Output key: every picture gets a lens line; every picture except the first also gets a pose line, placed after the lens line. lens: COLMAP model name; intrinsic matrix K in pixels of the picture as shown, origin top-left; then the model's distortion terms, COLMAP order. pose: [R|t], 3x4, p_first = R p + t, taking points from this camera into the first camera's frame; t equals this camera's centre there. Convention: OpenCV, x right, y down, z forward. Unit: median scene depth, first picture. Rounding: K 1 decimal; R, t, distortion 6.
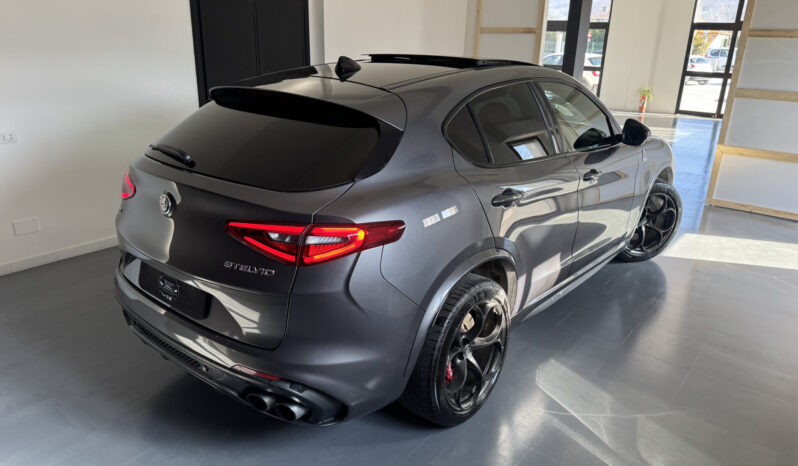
lens RADIAL K [[556.6, 0, 396.9], [0, 556.6, 235.4], [0, 0, 1]] dist [0.039421, -0.051334]
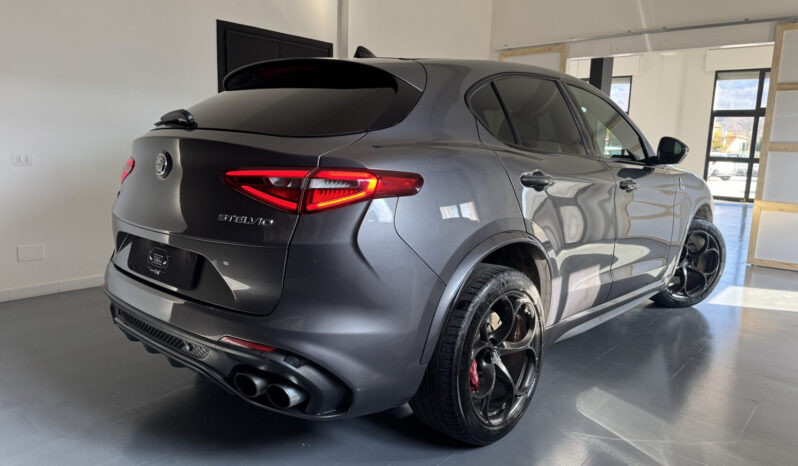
lens RADIAL K [[556.6, 0, 396.2], [0, 556.6, 237.7], [0, 0, 1]] dist [0.039421, -0.051334]
pose [[0.999093, 0.009701, -0.041466, 0.007148], [-0.016816, 0.984450, -0.174860, 0.180796], [0.039125, 0.175398, 0.983720, 0.115727]]
